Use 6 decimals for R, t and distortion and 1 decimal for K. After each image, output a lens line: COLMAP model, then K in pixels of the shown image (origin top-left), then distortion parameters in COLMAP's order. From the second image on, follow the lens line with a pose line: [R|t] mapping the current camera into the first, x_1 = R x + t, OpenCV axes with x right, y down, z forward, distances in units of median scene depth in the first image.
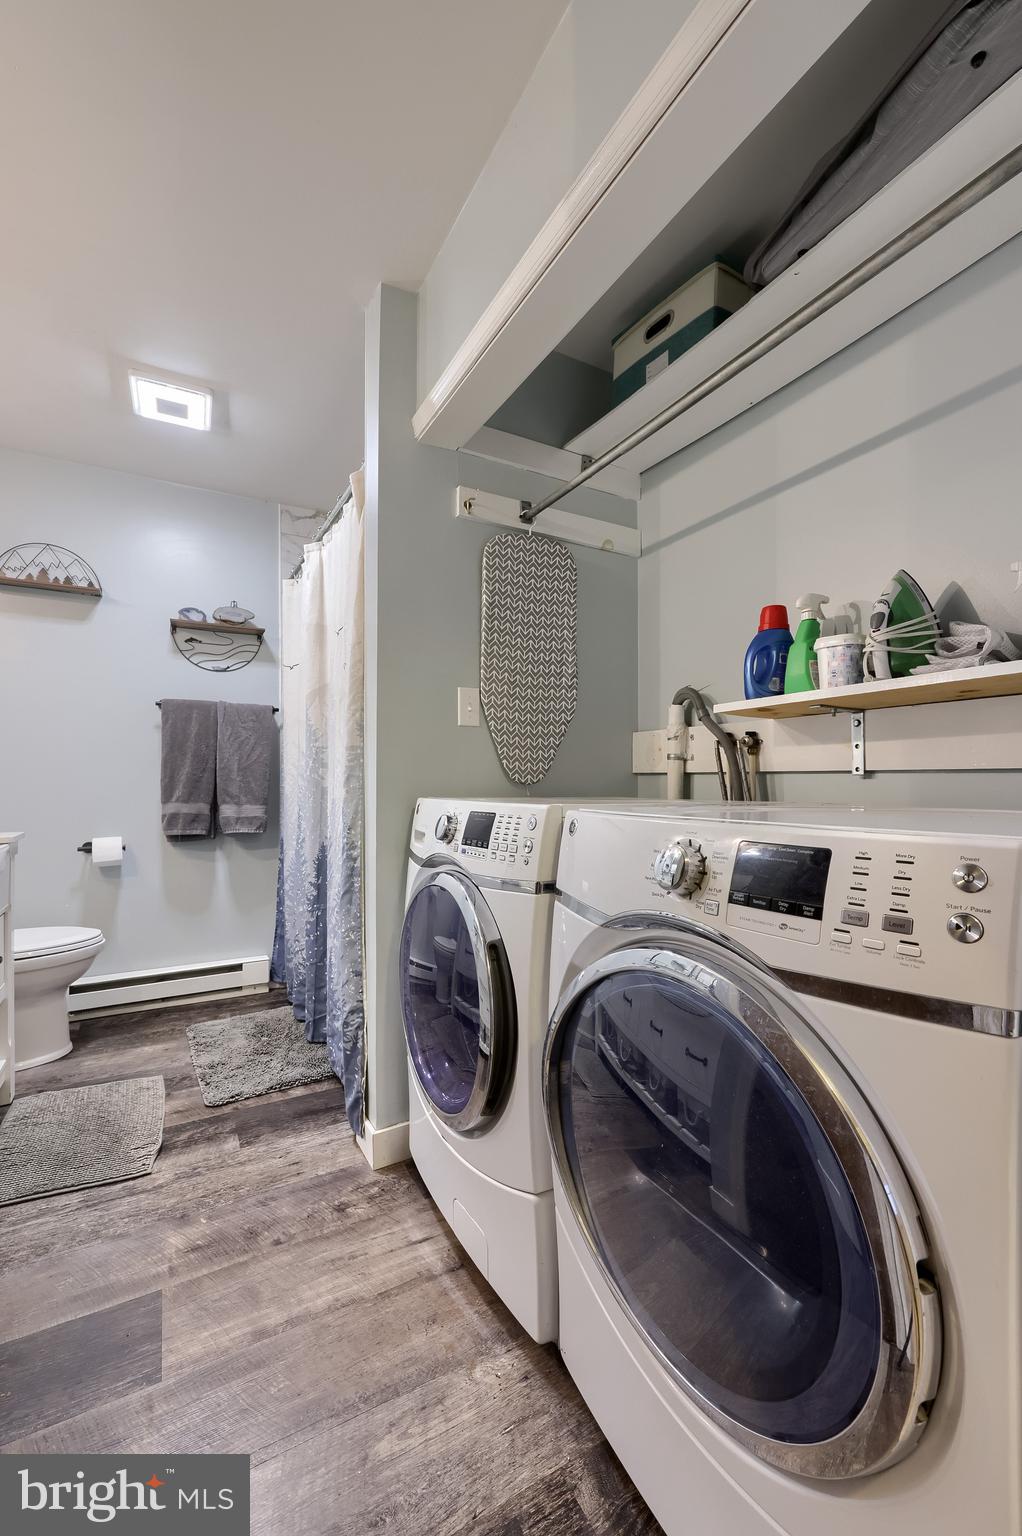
lens RADIAL K [[622.1, 0, 514.2], [0, 622.1, 769.4], [0, 0, 1]] dist [-0.002005, -0.000184]
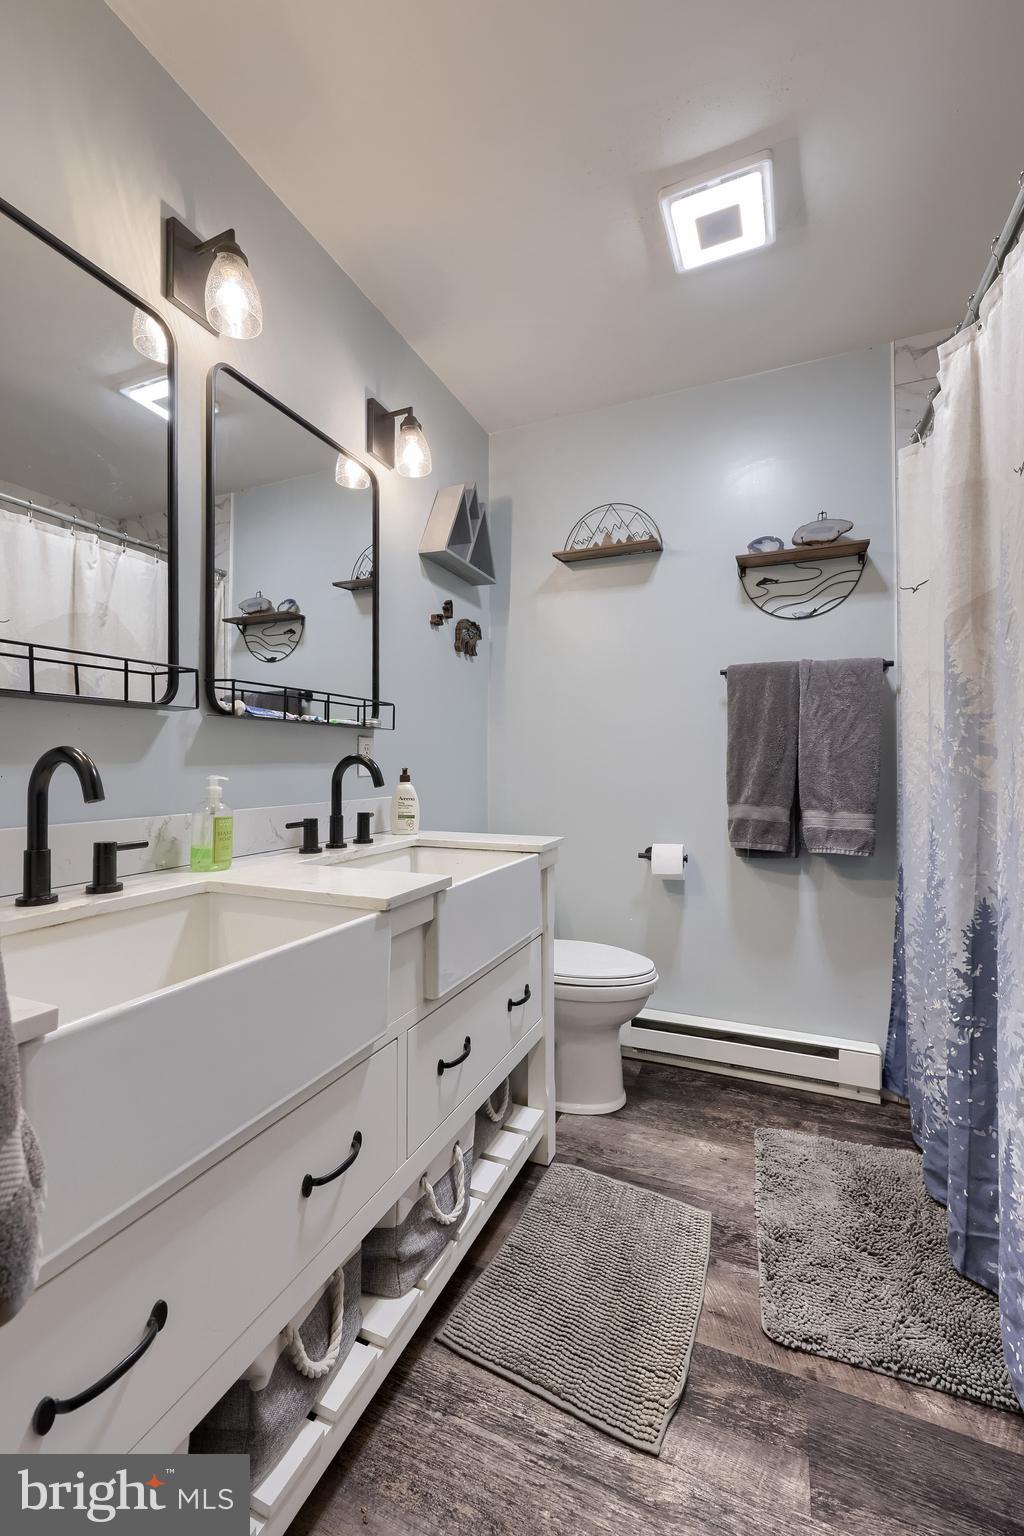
lens RADIAL K [[679.5, 0, 516.0], [0, 679.5, 763.3], [0, 0, 1]] dist [0.000816, -0.000108]
pose [[0.639643, -0.003425, -0.768665, -0.101339], [0.011556, 0.999920, 0.005161, -0.002292], [0.768585, -0.012184, 0.639631, 0.283930]]
